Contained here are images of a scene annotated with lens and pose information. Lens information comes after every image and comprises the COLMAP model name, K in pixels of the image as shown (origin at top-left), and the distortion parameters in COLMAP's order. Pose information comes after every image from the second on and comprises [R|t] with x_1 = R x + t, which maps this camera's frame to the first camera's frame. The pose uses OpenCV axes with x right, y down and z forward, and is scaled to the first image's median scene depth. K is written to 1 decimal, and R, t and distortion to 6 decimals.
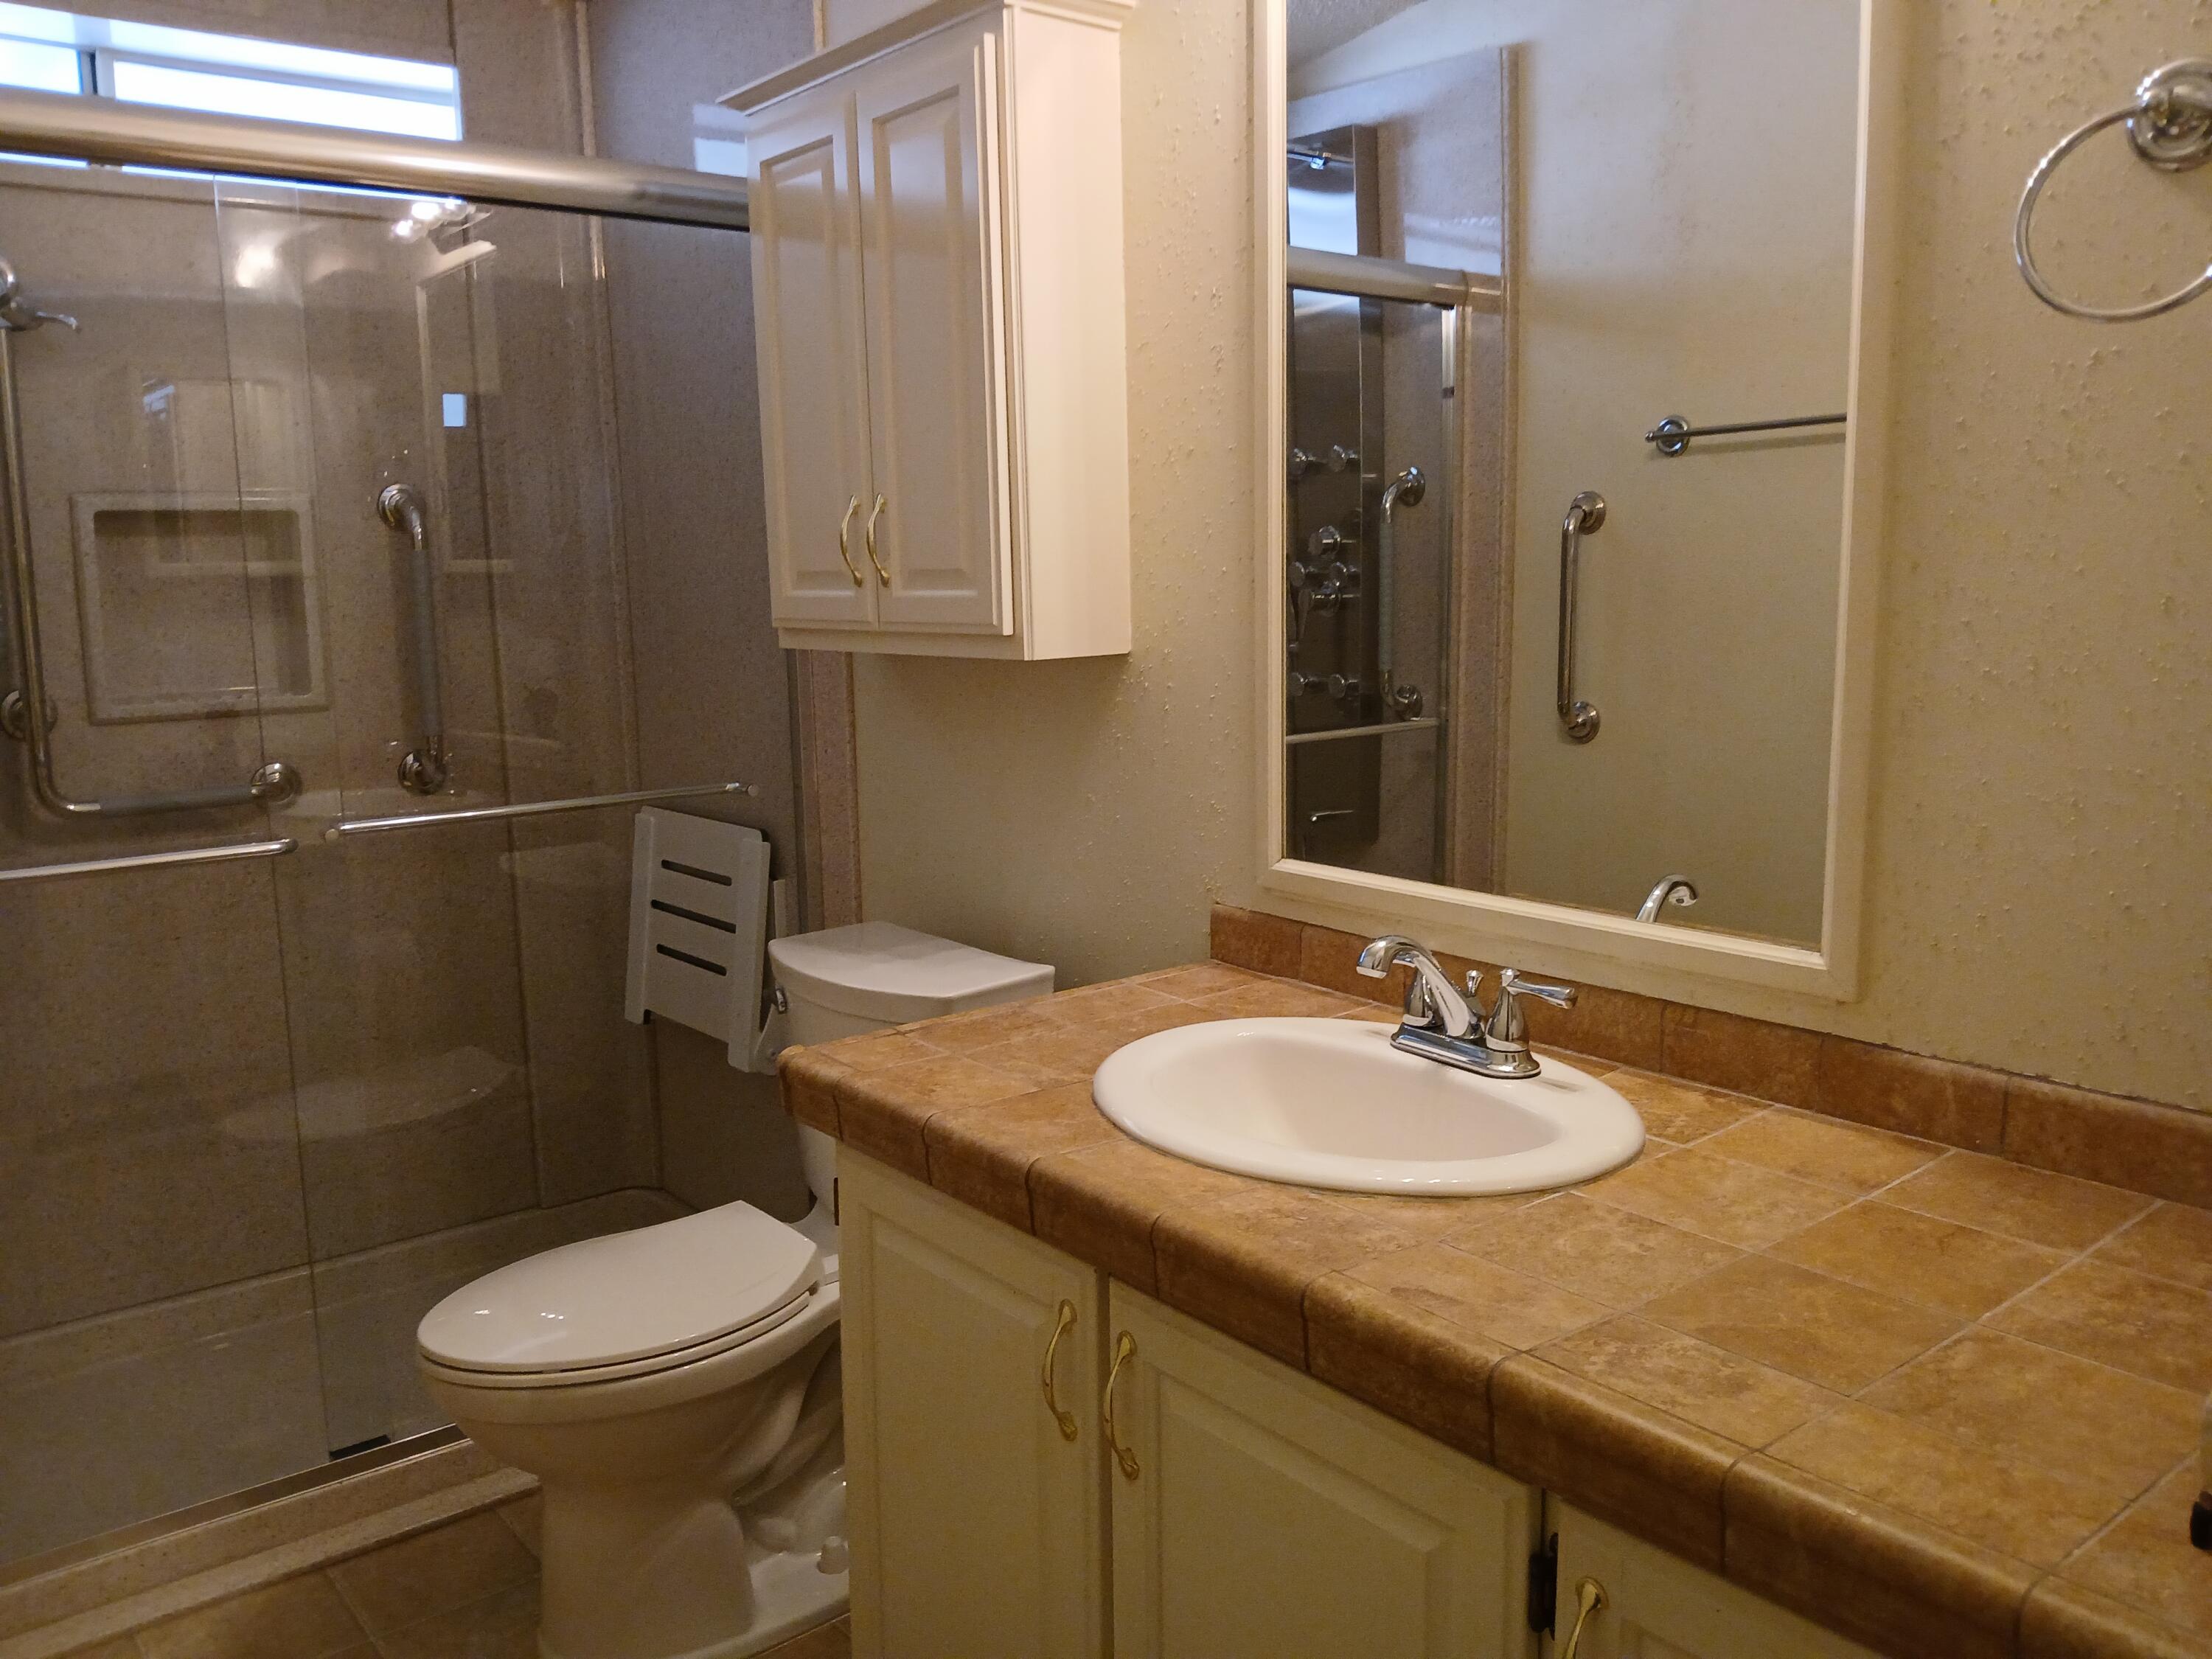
lens RADIAL K [[1689.0, 0, 1098.8], [0, 1689.0, 801.7], [0, 0, 1]] dist [0.010500, -0.093451]
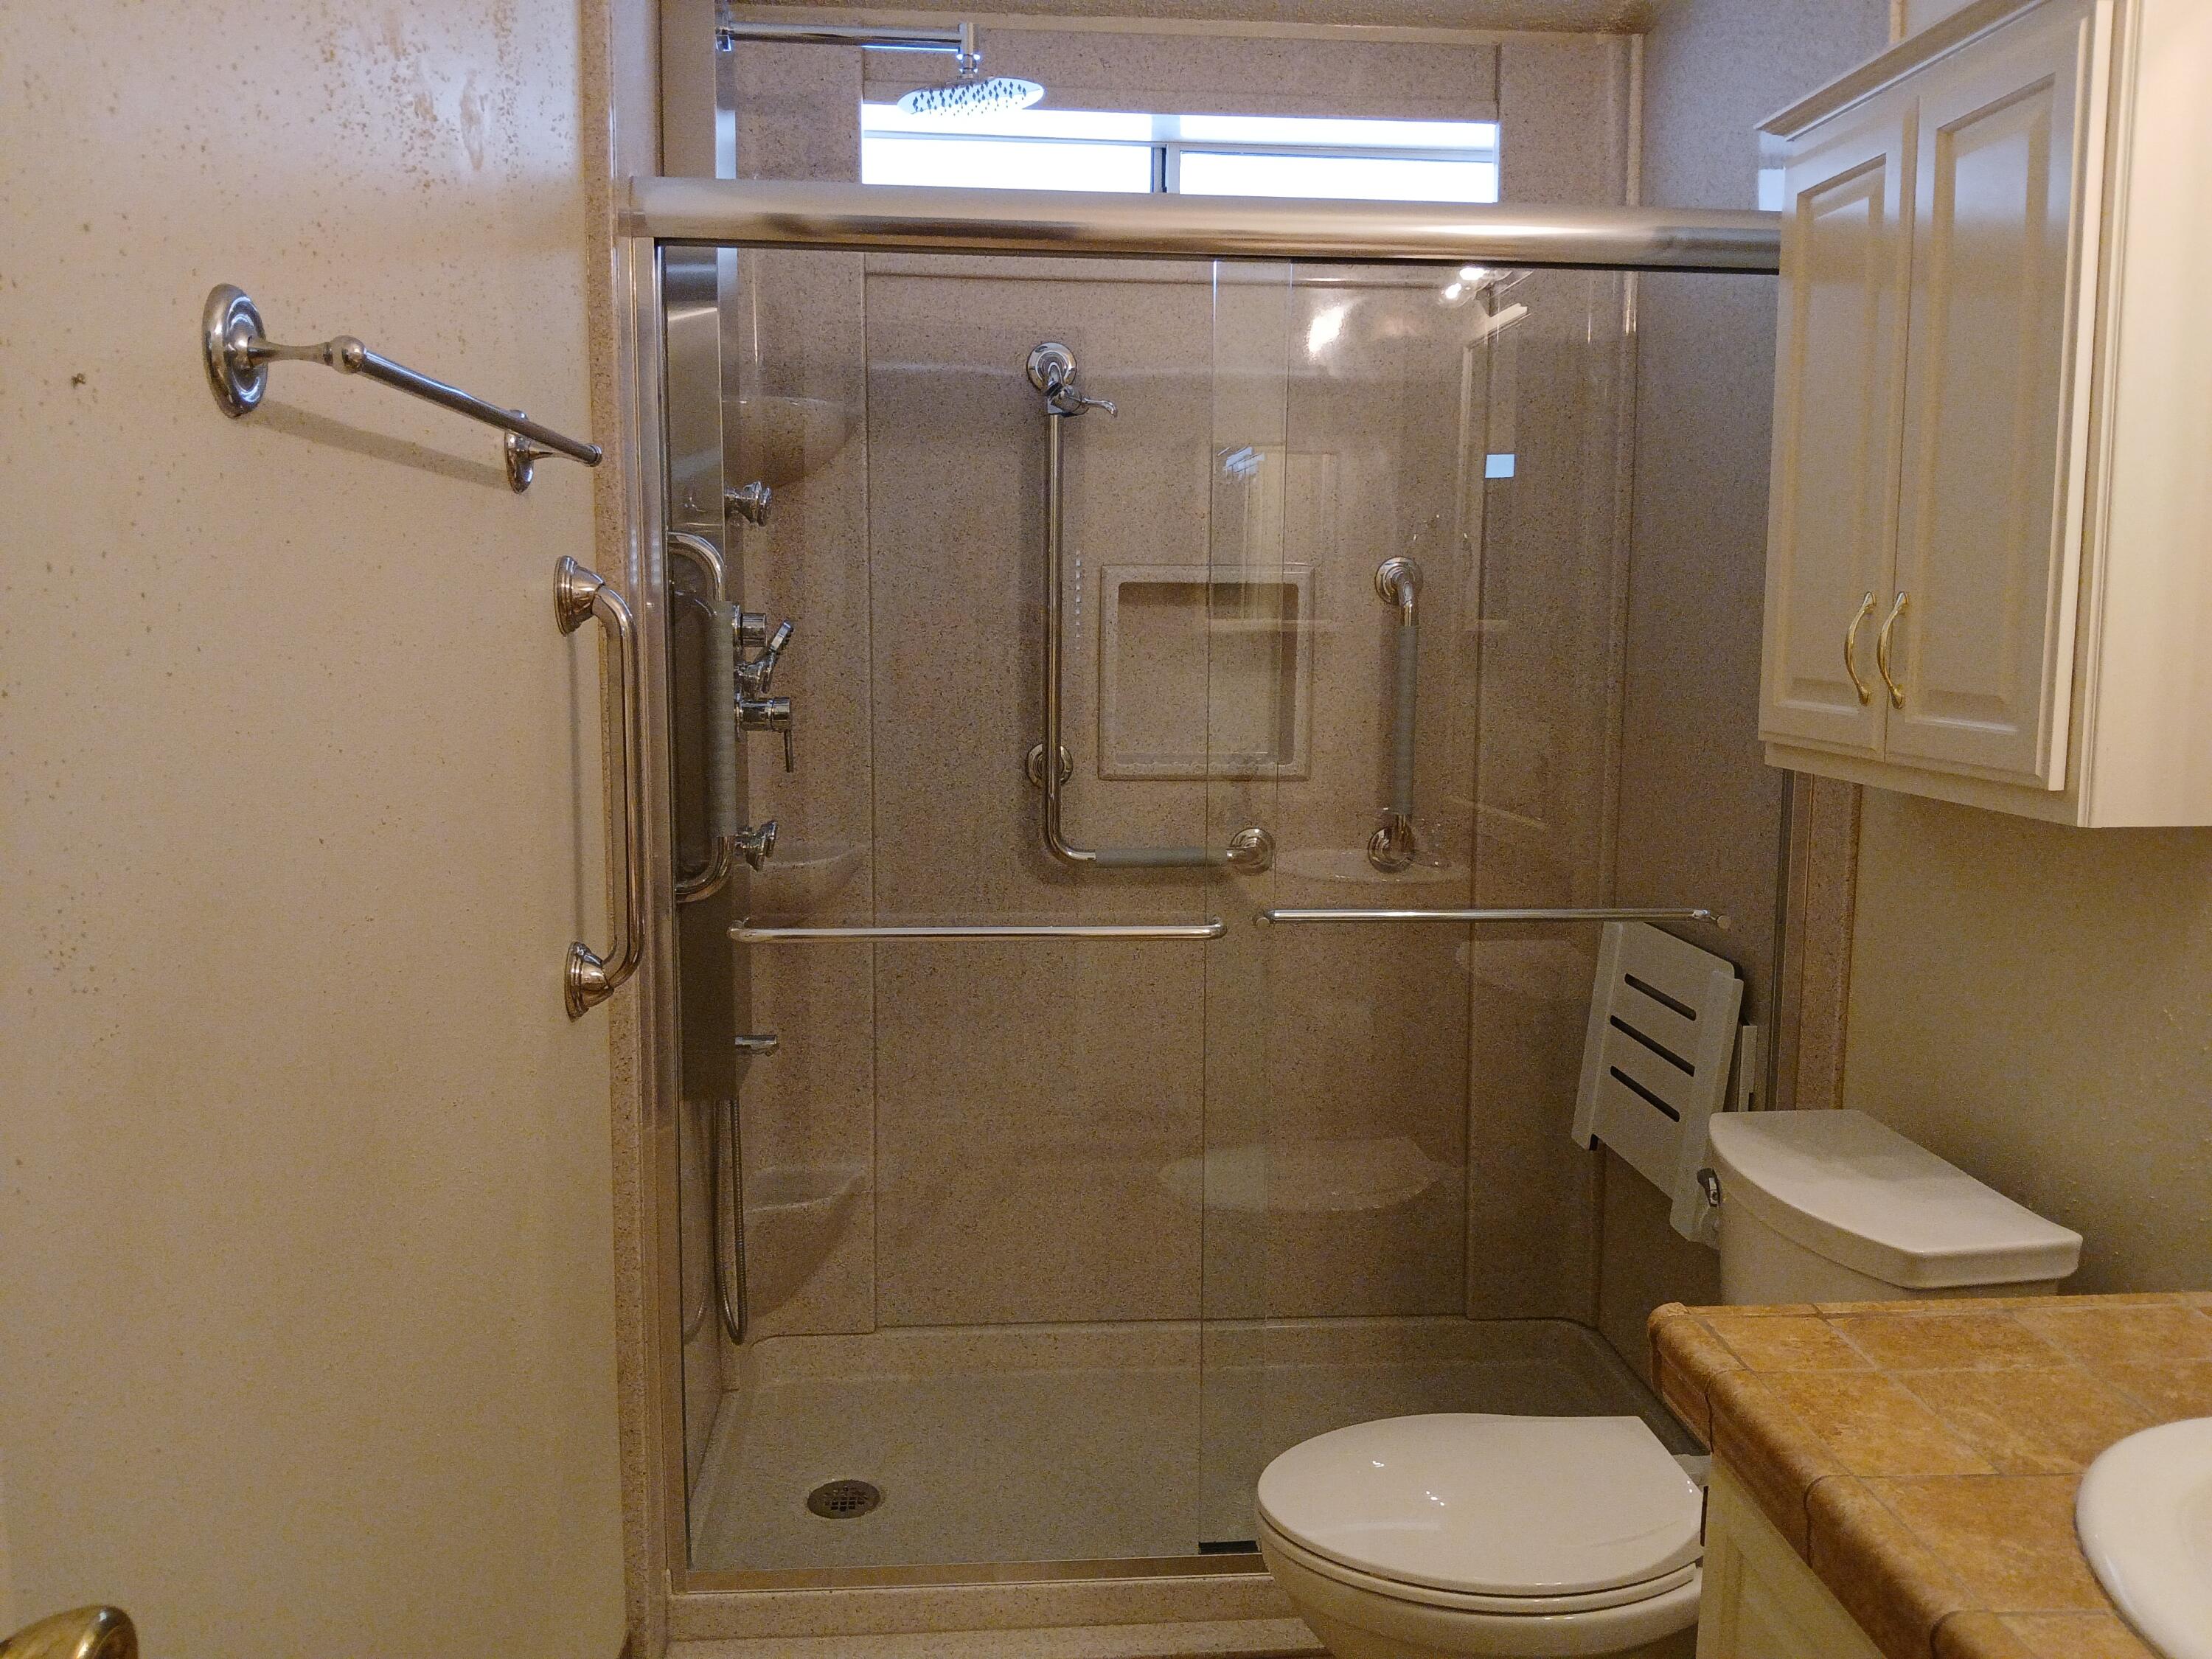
lens RADIAL K [[1689.6, 0, 1106.0], [0, 1689.6, 793.4], [0, 0, 1]] dist [0.051363, -0.108419]
pose [[0.820839, 0.086127, -0.564628, 0.019896], [-0.101831, 0.994795, 0.003704, -0.043781], [0.562008, 0.054456, 0.825337, 0.108648]]
